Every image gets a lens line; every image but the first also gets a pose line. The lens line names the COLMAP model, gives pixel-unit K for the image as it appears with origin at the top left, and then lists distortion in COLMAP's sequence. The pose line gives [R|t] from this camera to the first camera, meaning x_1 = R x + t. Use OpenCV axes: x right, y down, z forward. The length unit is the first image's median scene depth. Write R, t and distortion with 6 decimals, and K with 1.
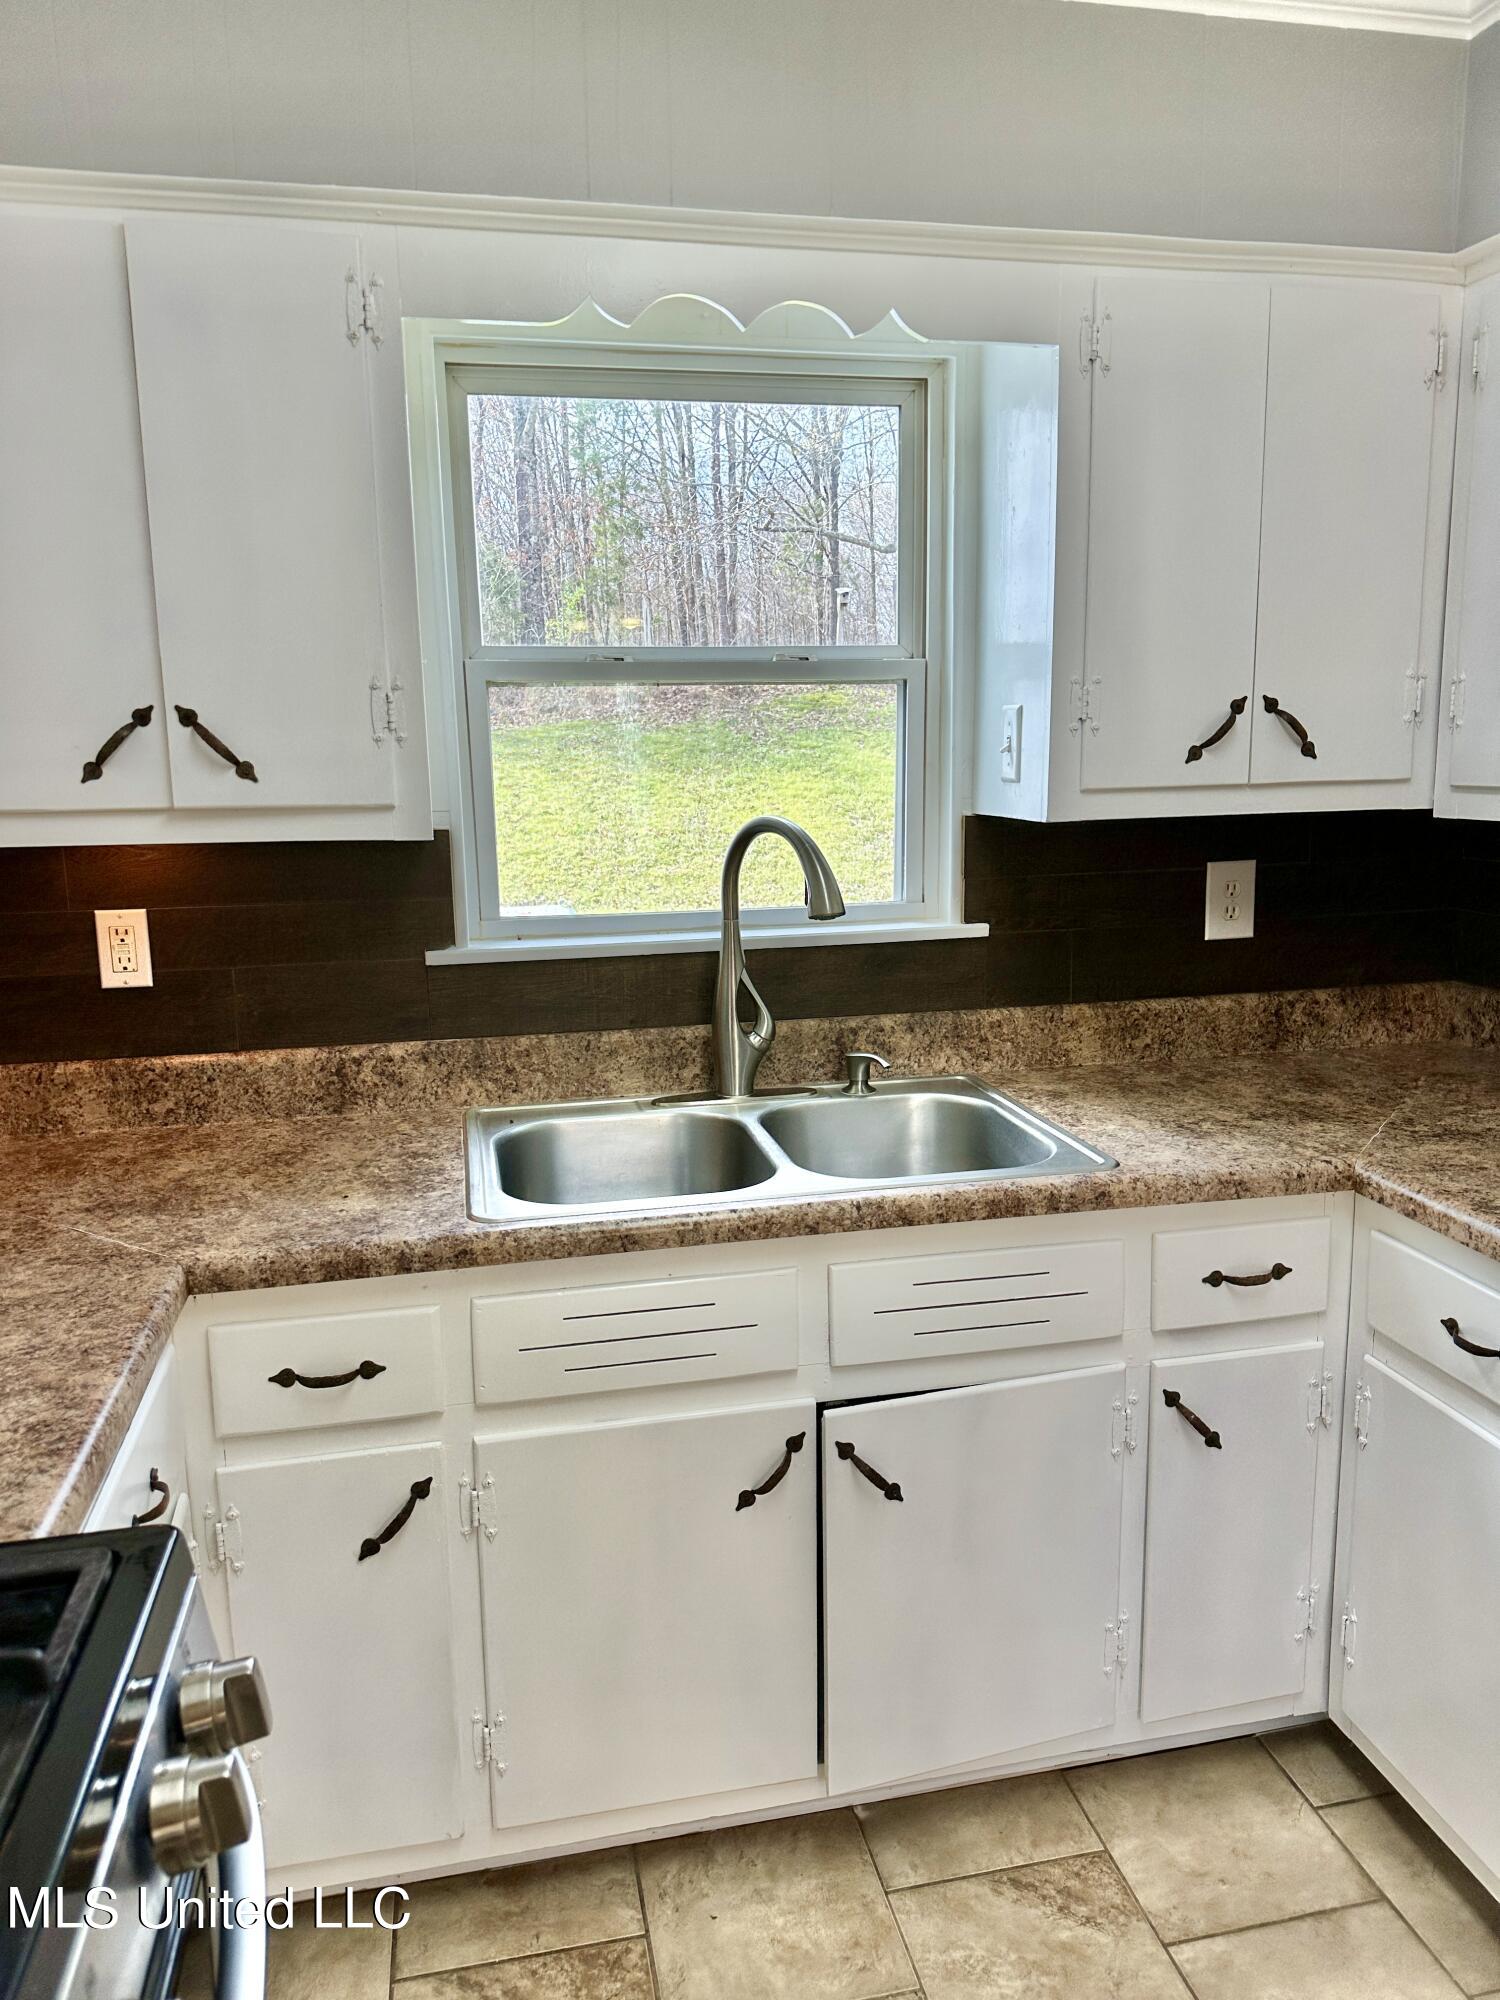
lens RADIAL K [[1393.3, 0, 748.6], [0, 1393.3, 1005.7], [0, 0, 1]] dist [0.036272, -0.041752]
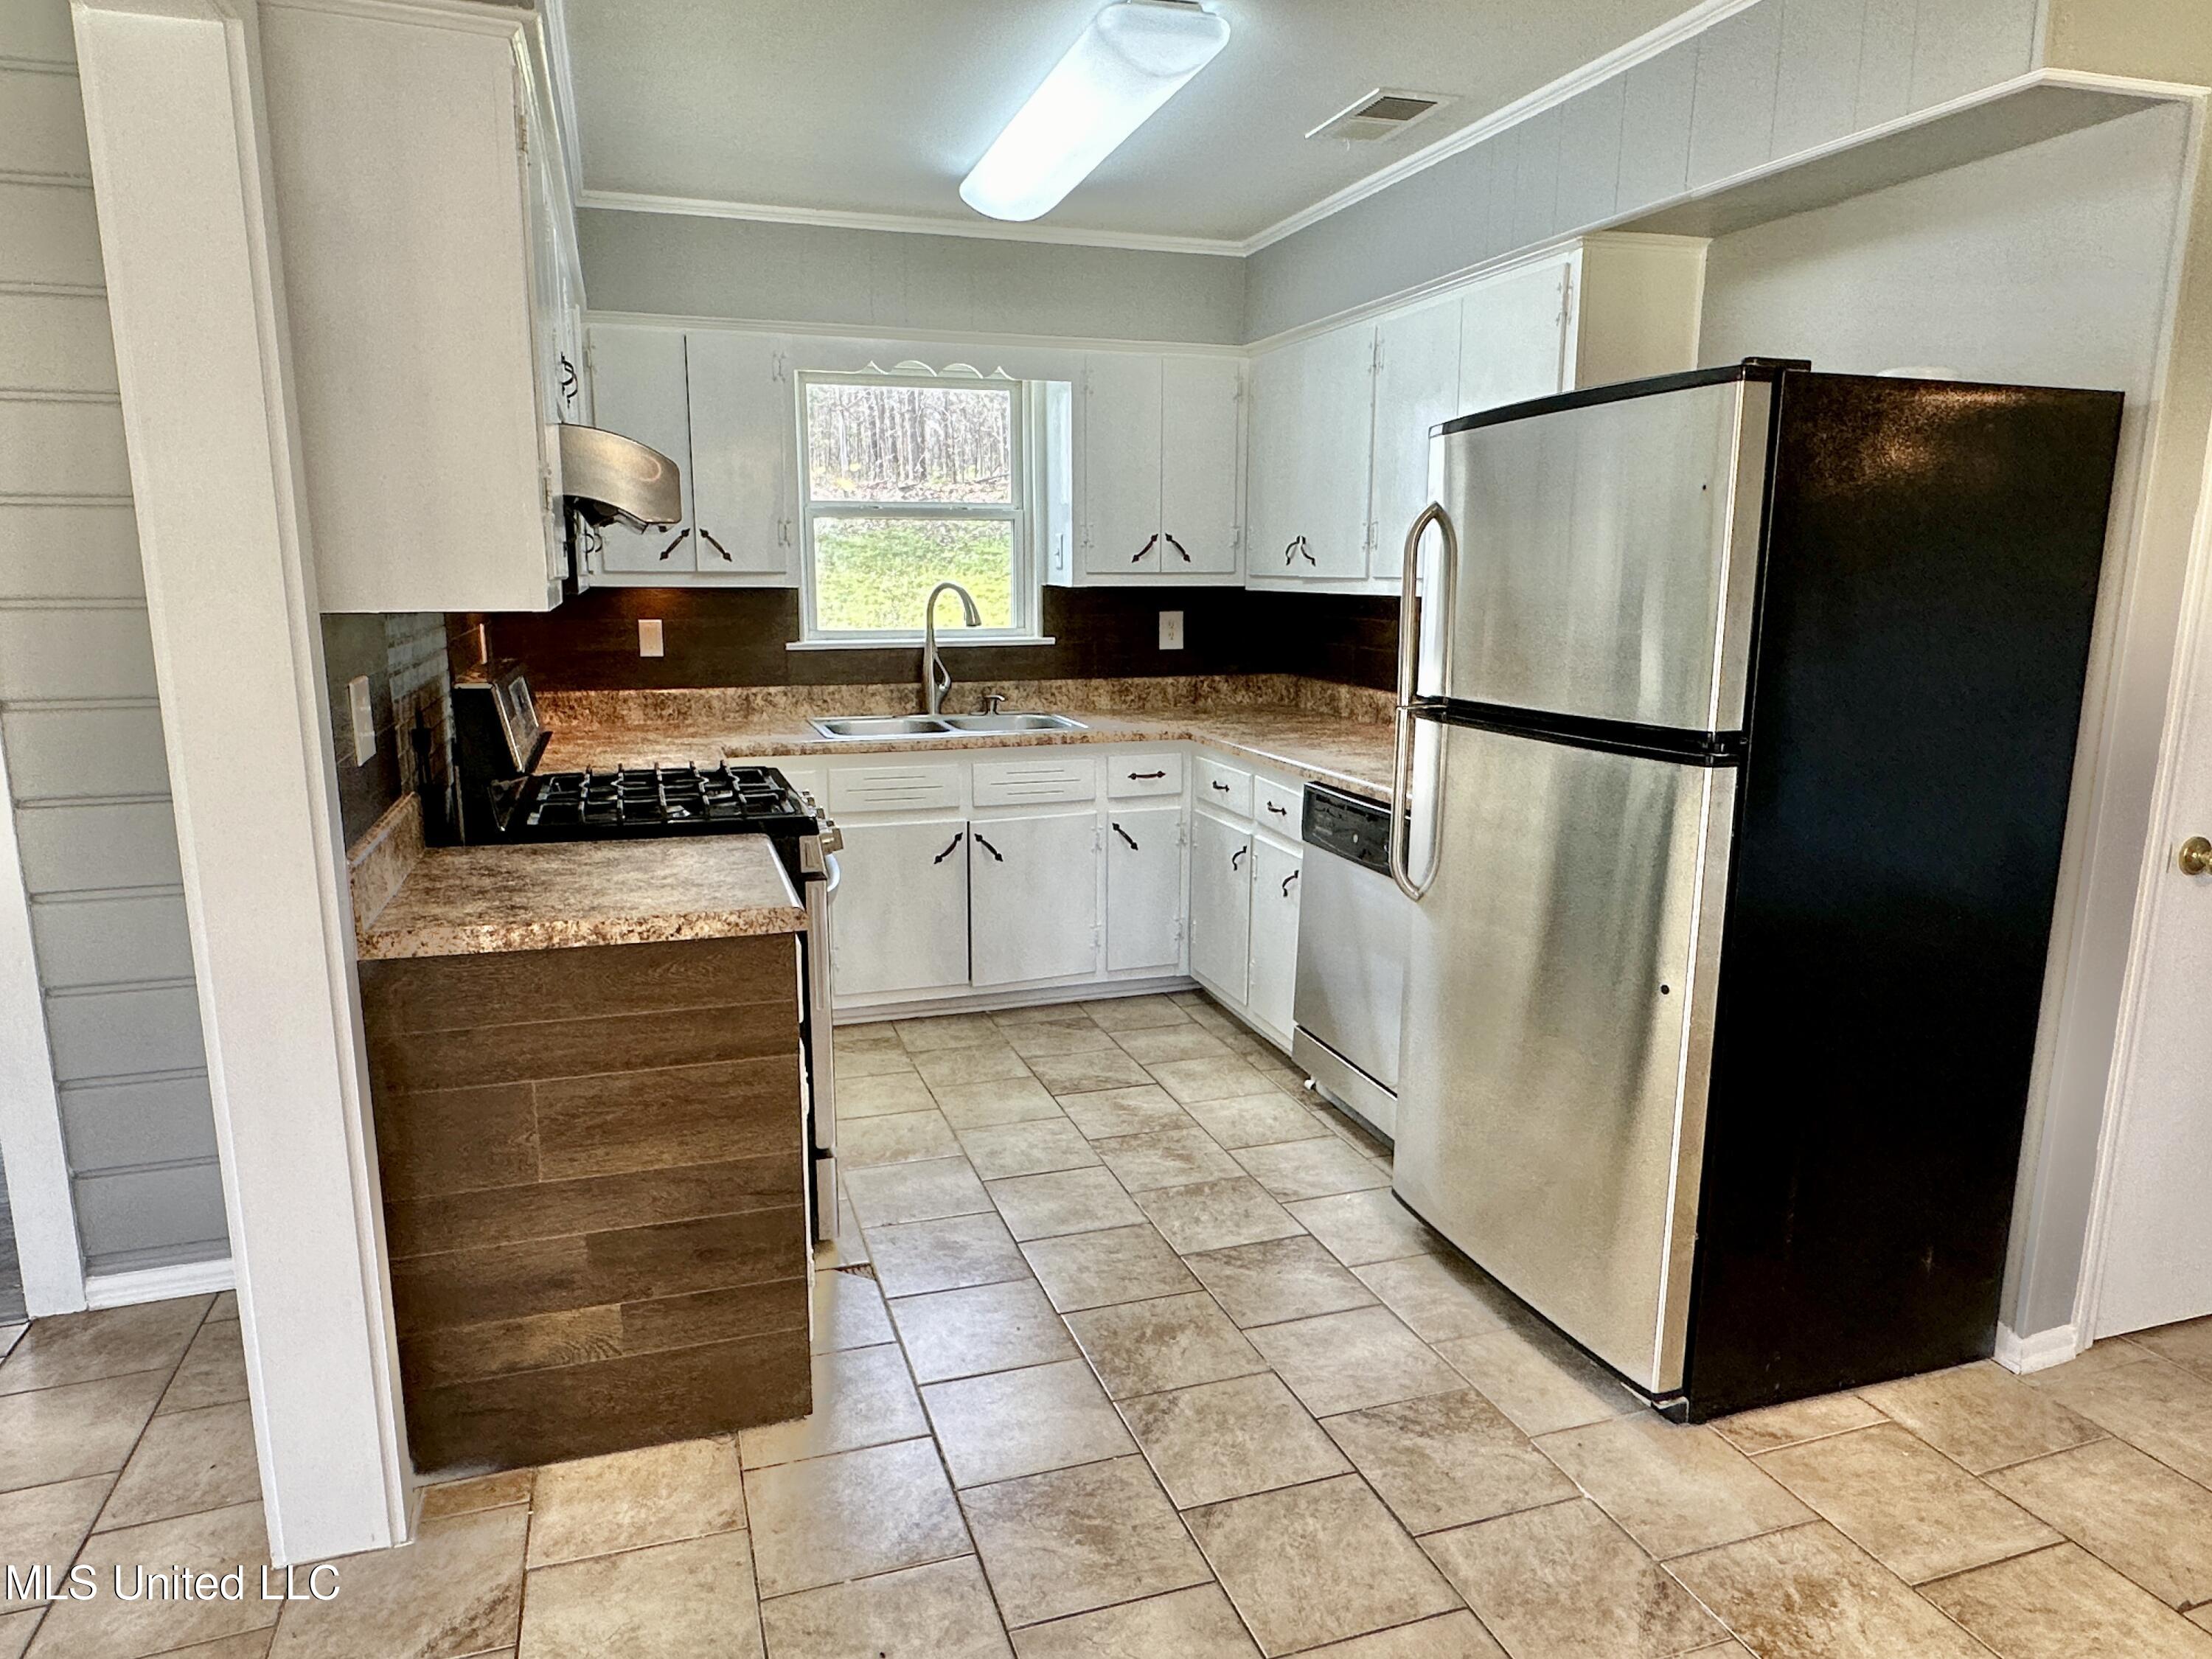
lens RADIAL K [[1390.9, 0, 1103.7], [0, 1390.9, 847.4], [0, 0, 1]] dist [-0.002053, 0.002973]
pose [[0.992904, -0.002896, 0.118887, -0.003090], [0.000004, 0.999704, 0.024318, 0.225367], [-0.118922, -0.024145, 0.992610, -1.199310]]
